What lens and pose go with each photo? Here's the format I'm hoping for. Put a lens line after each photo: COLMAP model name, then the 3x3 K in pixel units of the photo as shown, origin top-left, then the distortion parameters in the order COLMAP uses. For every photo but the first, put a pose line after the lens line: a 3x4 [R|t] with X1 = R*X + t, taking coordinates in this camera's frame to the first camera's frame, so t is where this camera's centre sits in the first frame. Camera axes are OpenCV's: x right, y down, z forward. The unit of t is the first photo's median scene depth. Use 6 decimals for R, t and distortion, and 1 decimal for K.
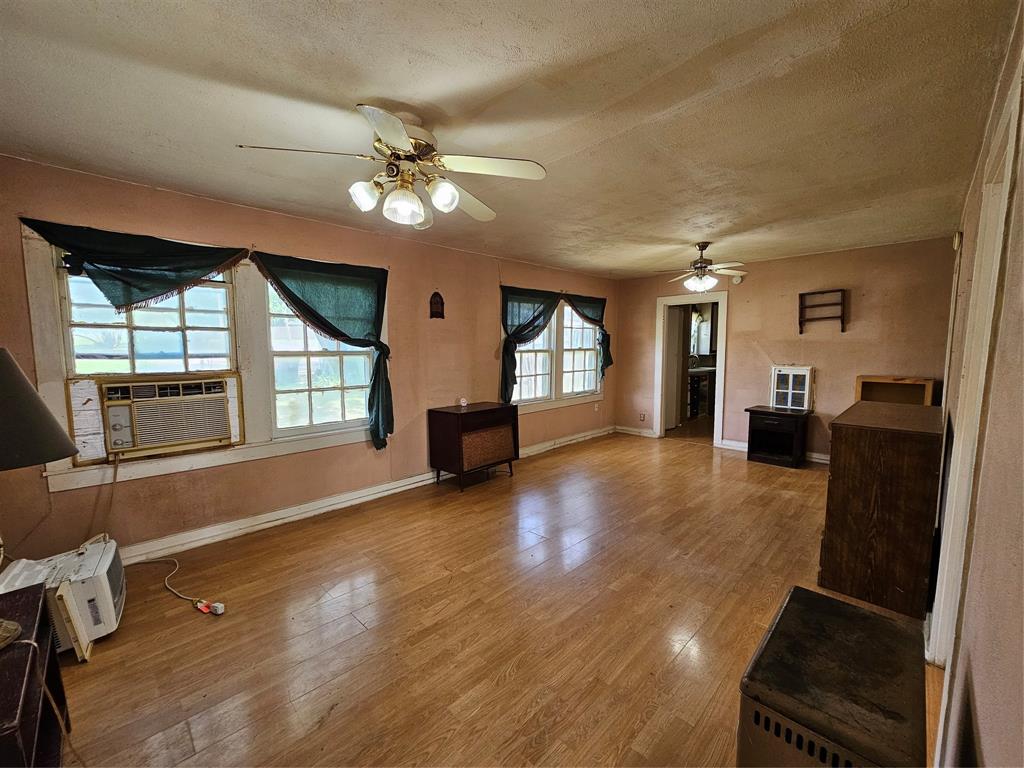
lens RADIAL K [[418.2, 0, 508.3], [0, 418.2, 385.8], [0, 0, 1]] dist [-0.012650, 0.000222]
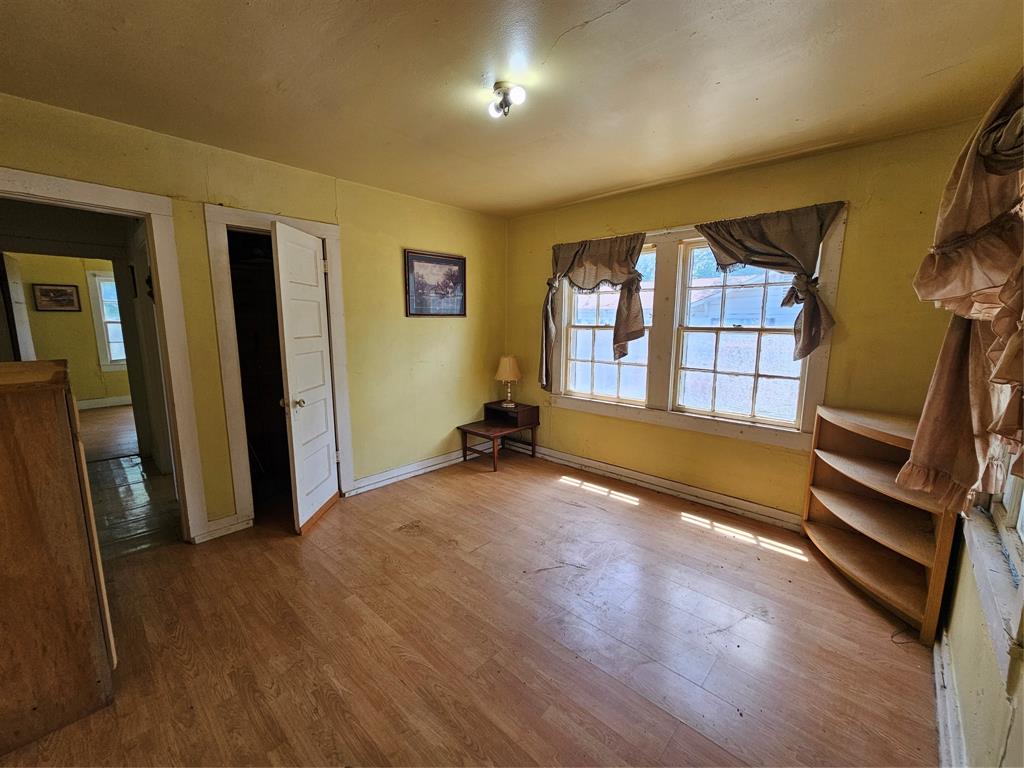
lens RADIAL K [[418.2, 0, 509.2], [0, 418.2, 389.0], [0, 0, 1]] dist [-0.012650, 0.000222]
pose [[0.029869, 0.146898, -0.988701, 0.671307], [-0.098893, 0.984723, 0.143319, -0.062238], [0.994650, 0.093495, 0.043940, 0.731476]]
